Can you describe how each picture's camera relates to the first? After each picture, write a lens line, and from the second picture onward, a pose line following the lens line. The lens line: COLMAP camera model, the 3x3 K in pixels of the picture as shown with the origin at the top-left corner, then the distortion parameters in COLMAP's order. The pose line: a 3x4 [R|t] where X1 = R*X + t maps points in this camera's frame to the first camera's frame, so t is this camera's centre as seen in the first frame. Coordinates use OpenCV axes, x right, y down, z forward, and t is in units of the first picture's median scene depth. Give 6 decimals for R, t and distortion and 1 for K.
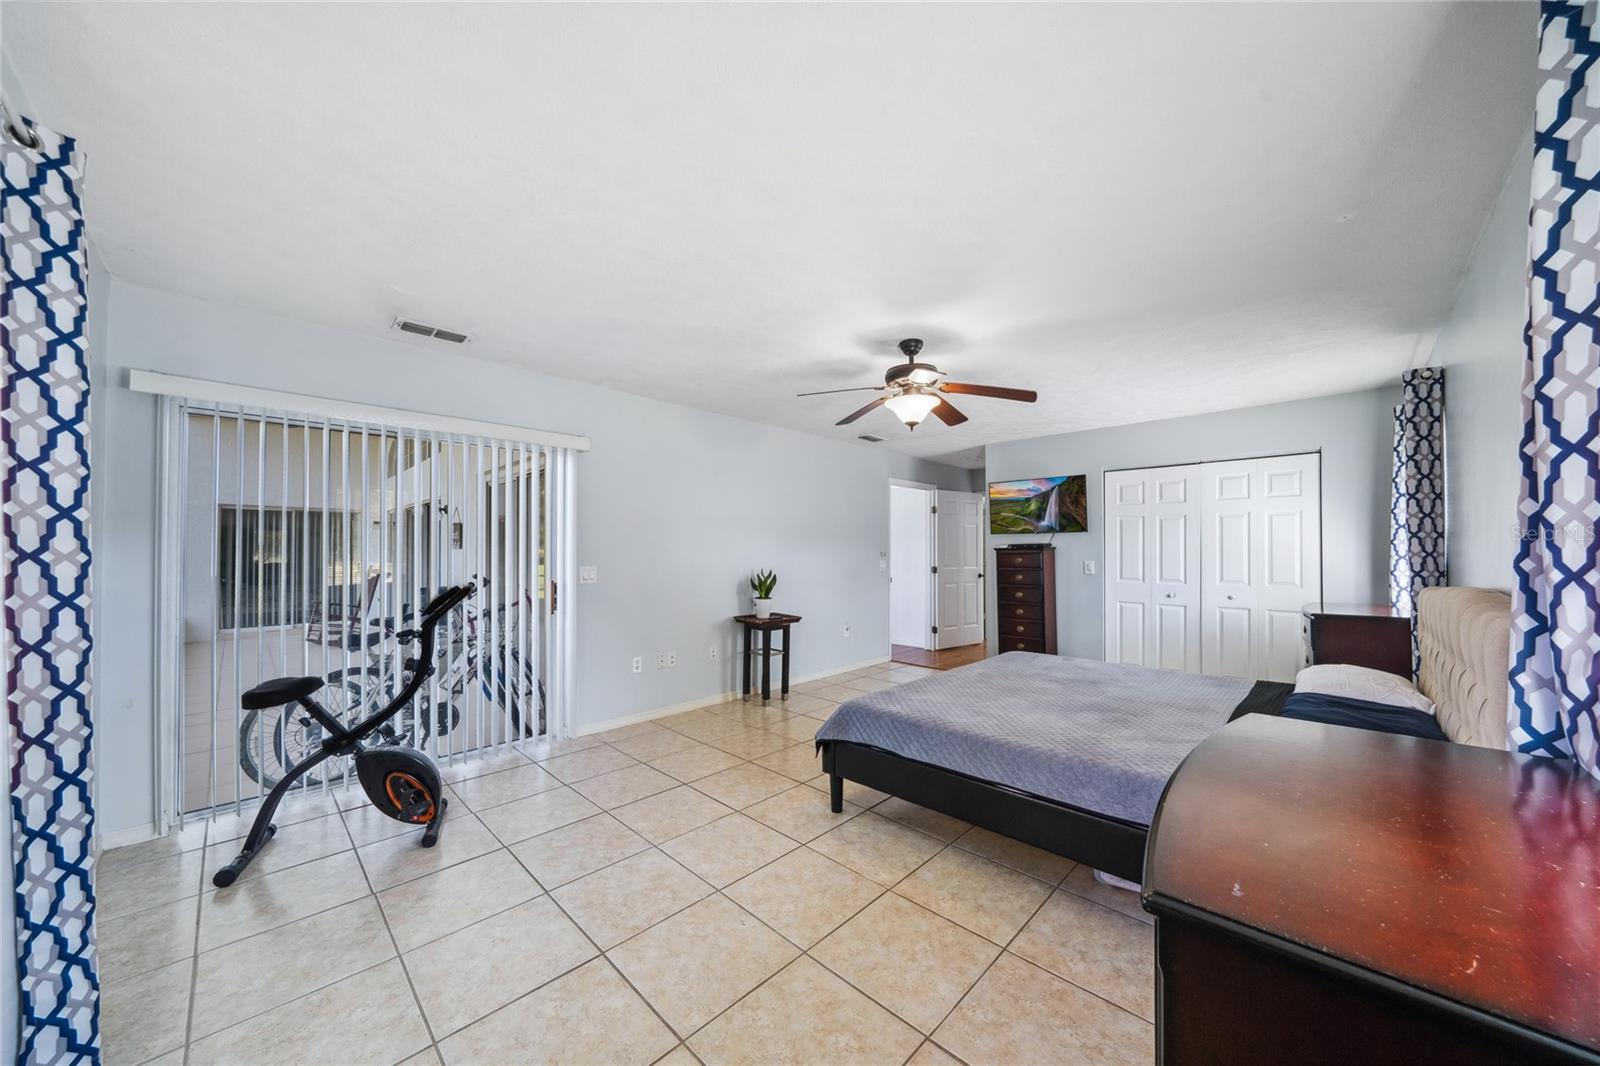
lens RADIAL K [[564.6, 0, 810.6], [0, 564.6, 557.9], [0, 0, 1]] dist [-0.001755, -0.000172]
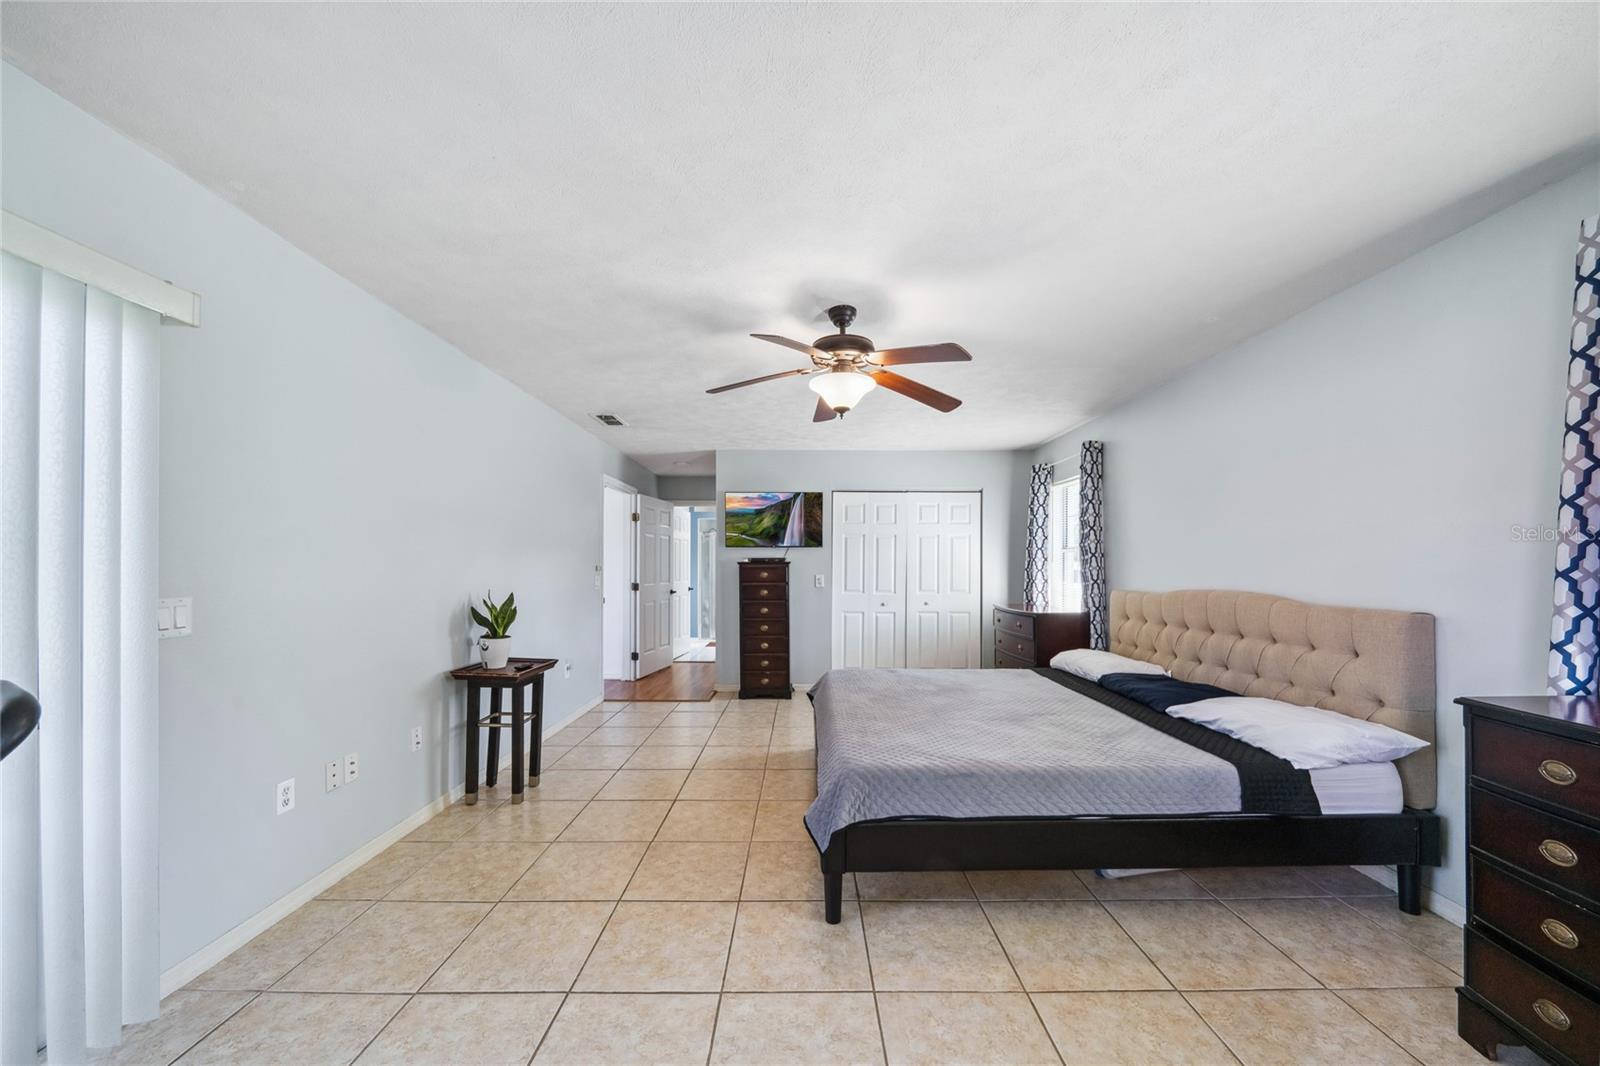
lens RADIAL K [[563.2, 0, 816.0], [0, 563.2, 573.1], [0, 0, 1]] dist [-0.002977, -0.000112]
pose [[0.710413, -0.006281, 0.703757, -0.285202], [0.005367, 0.999979, 0.003507, -0.001947], [-0.703765, 0.001286, 0.710432, 0.296837]]
